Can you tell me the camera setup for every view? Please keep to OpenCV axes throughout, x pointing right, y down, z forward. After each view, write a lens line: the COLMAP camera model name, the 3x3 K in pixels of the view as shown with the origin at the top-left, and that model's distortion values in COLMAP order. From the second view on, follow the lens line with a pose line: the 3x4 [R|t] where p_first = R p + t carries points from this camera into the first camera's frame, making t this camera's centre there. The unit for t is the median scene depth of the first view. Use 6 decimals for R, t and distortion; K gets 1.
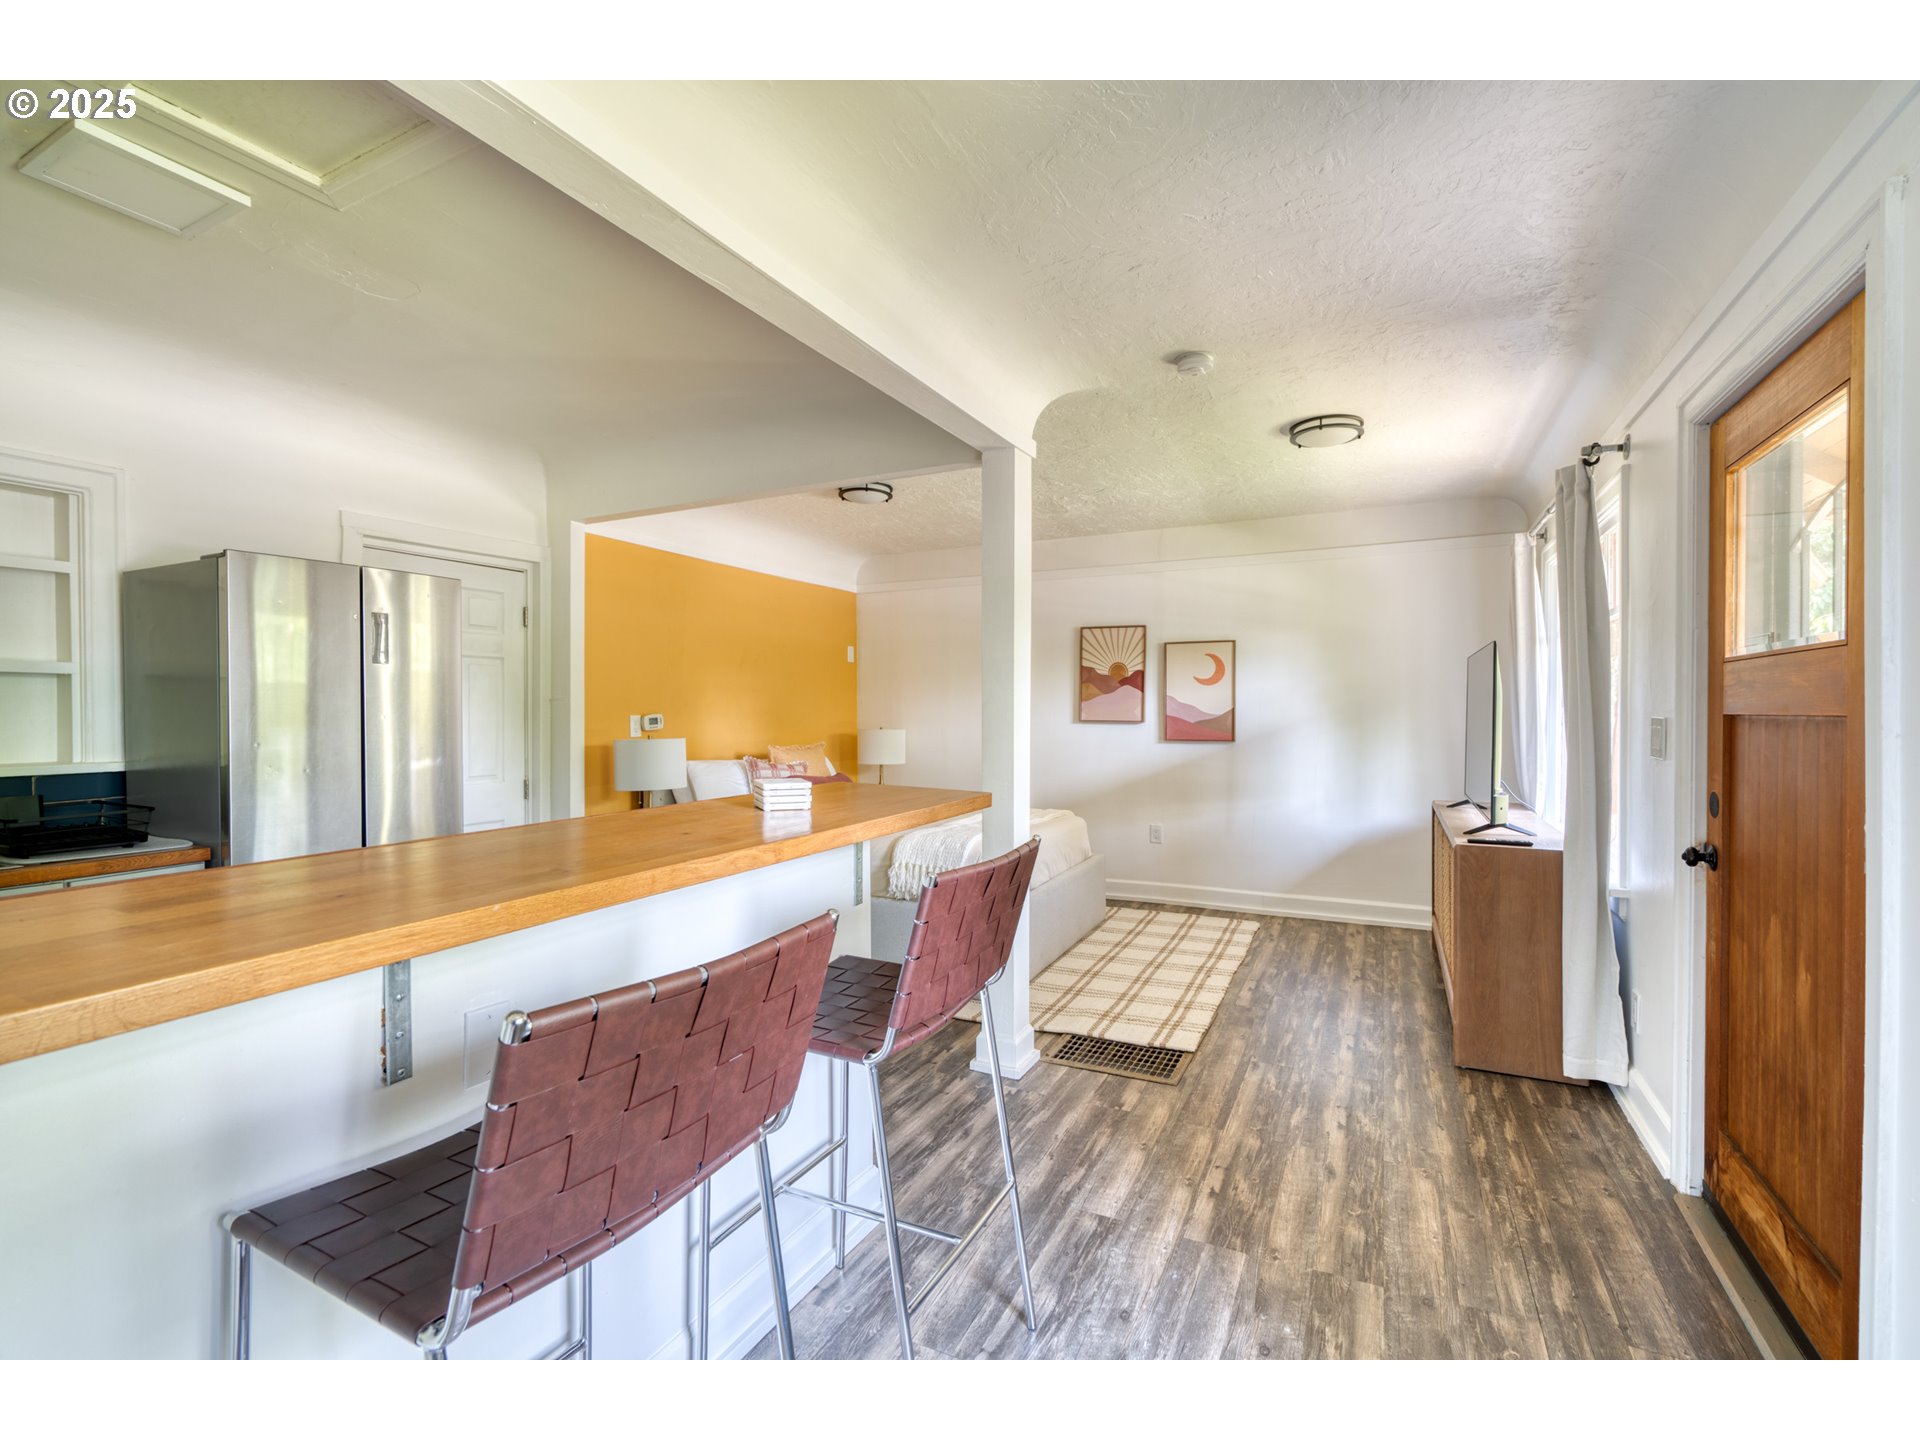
lens RADIAL K [[863.2, 0, 960.0], [0, 863.2, 720.0], [0, 0, 1]] dist [-0.005174, 0.002346]
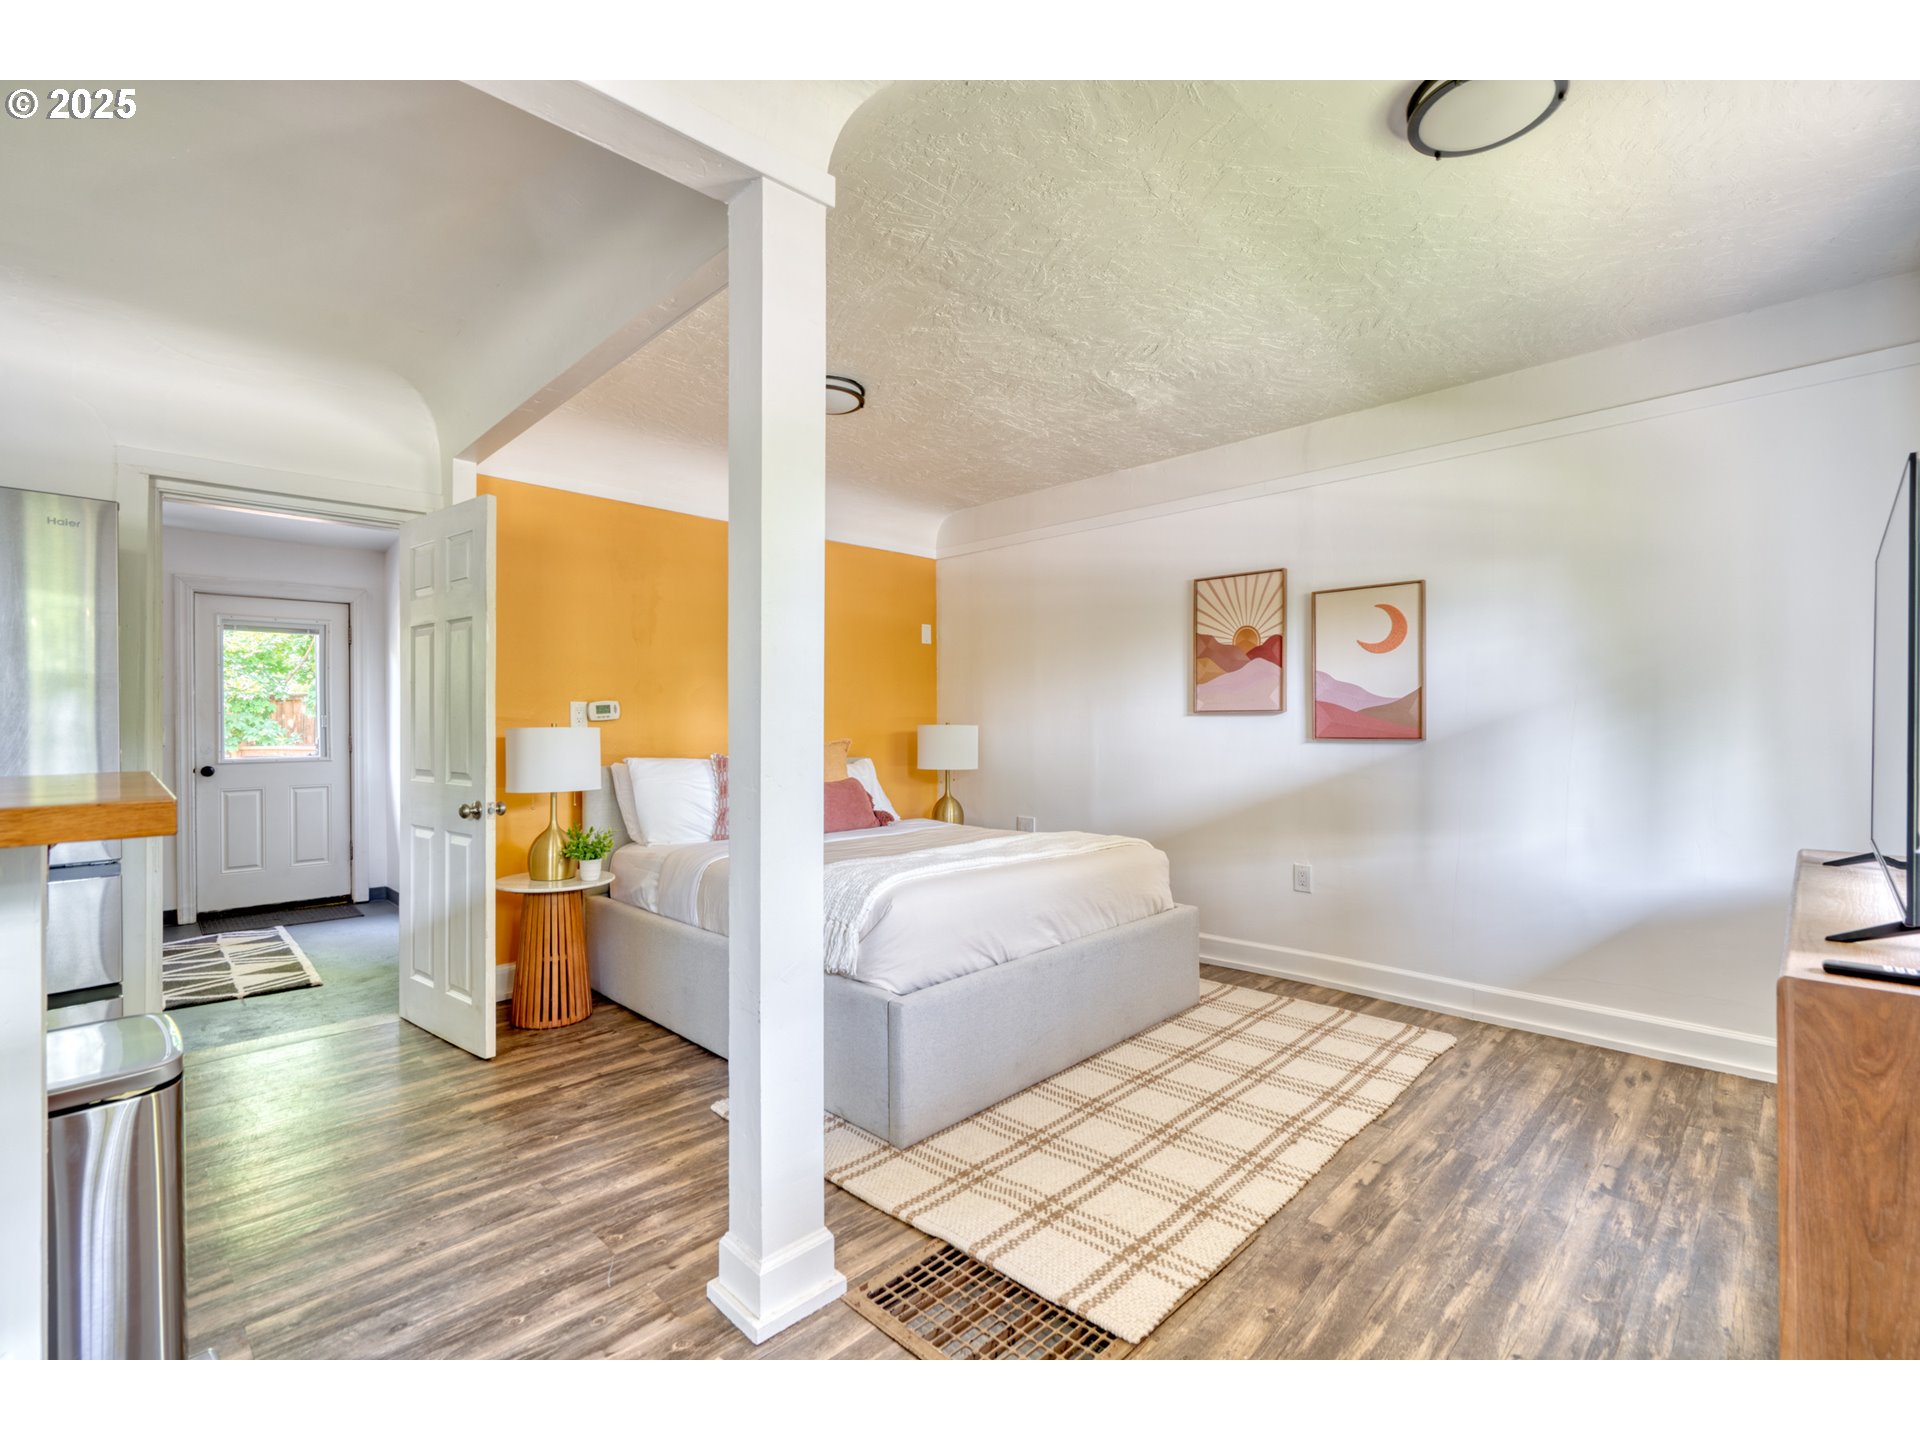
lens RADIAL K [[863.2, 0, 960.0], [0, 863.2, 720.0], [0, 0, 1]] dist [-0.005174, 0.002346]
pose [[0.947753, -0.002869, -0.318992, 0.237388], [-0.002104, 0.999882, -0.015243, 0.024952], [0.318998, 0.015118, 0.947635, 0.350126]]
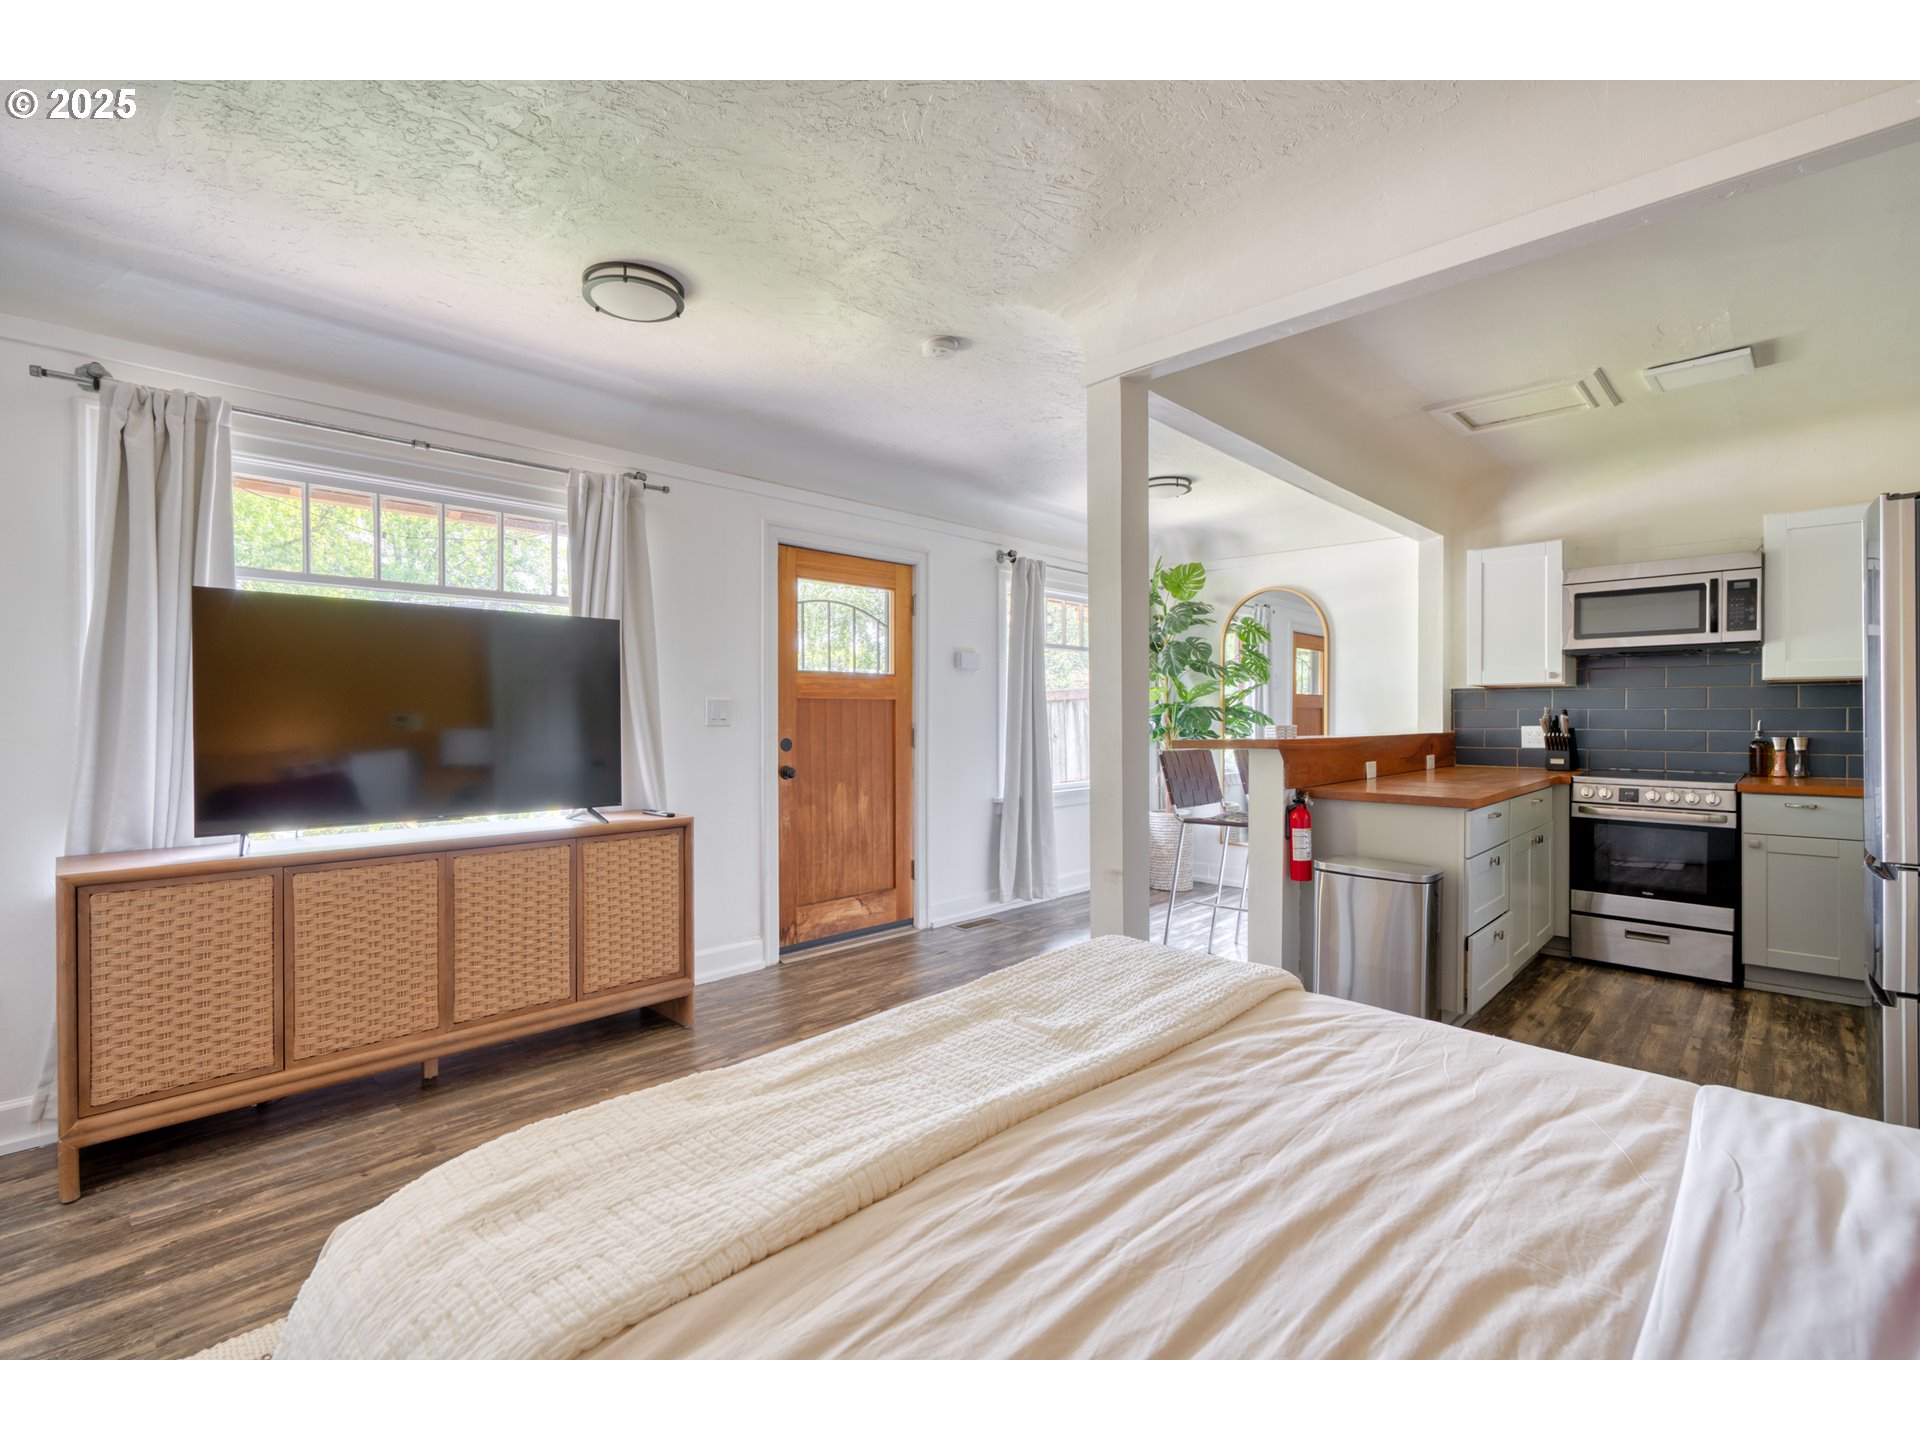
lens RADIAL K [[863.2, 0, 960.0], [0, 863.2, 720.0], [0, 0, 1]] dist [-0.005174, 0.002346]
pose [[-0.950277, 0.000752, 0.311406, -0.043444], [0.006021, 0.999855, 0.015960, 0.006678], [-0.311349, 0.017041, -0.950143, 1.289162]]
